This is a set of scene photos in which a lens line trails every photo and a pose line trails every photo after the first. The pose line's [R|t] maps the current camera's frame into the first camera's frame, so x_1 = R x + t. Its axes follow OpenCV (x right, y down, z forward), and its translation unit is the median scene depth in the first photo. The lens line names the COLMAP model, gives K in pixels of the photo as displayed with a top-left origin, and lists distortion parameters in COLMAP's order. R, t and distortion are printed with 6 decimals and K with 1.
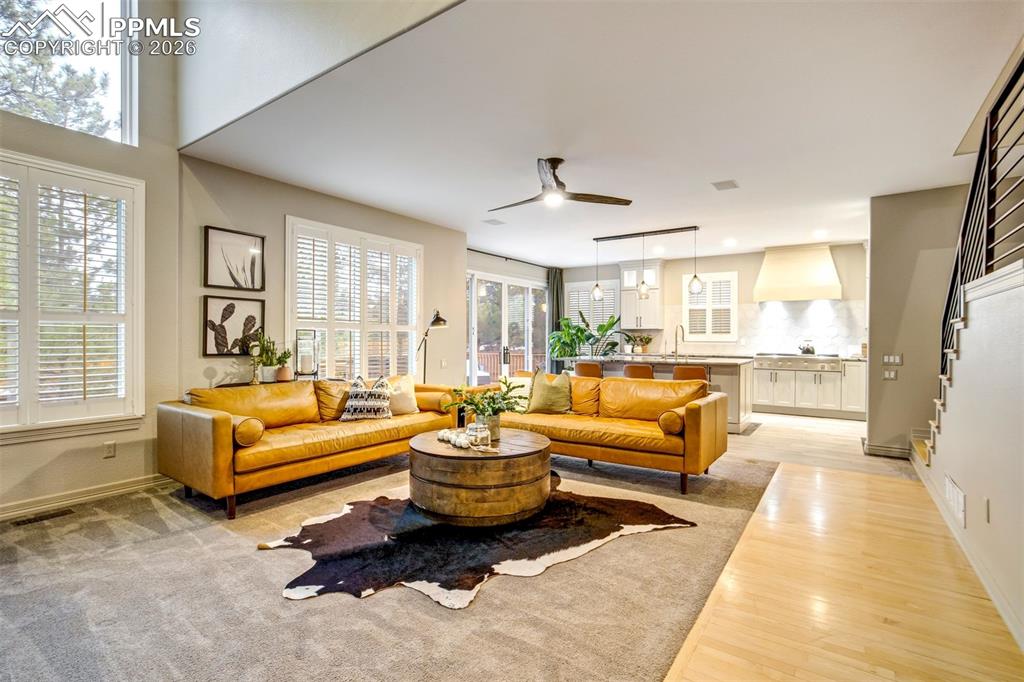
lens RADIAL K [[480.3, 0, 514.6], [0, 480.3, 336.9], [0, 0, 1]] dist [-0.036268, 0.019267]
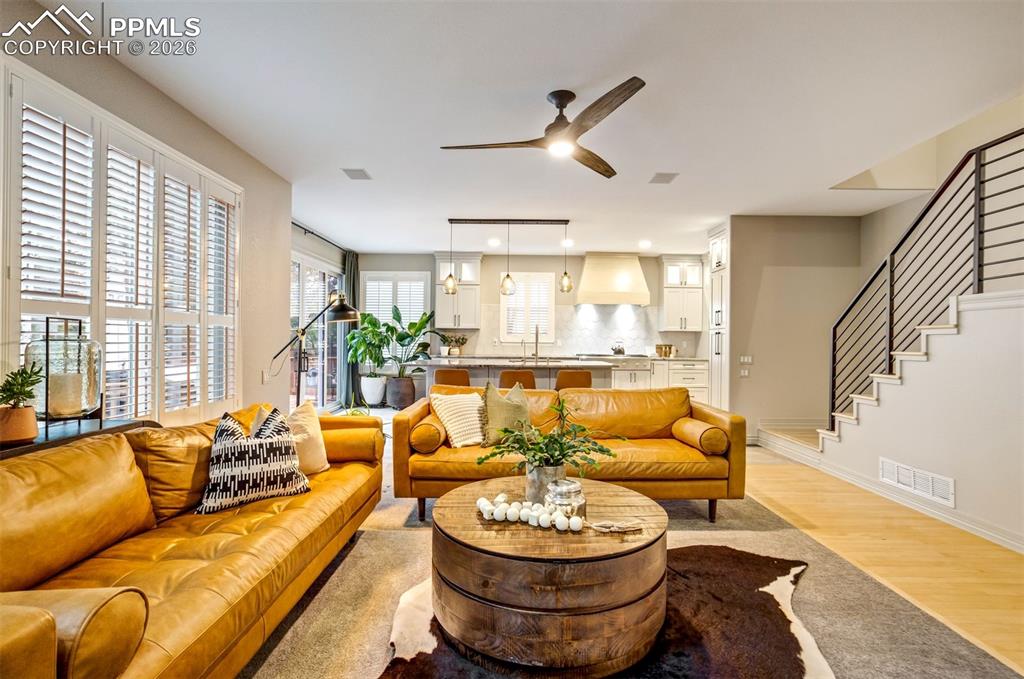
lens RADIAL K [[485.6, 0, 511.3], [0, 485.6, 331.7], [0, 0, 1]] dist [-0.018296, 0.000627]
pose [[0.820273, 0.013203, 0.571820, -0.265812], [-0.007586, 0.999897, -0.012205, -0.000074], [-0.571922, 0.005674, 0.820288, 0.295977]]
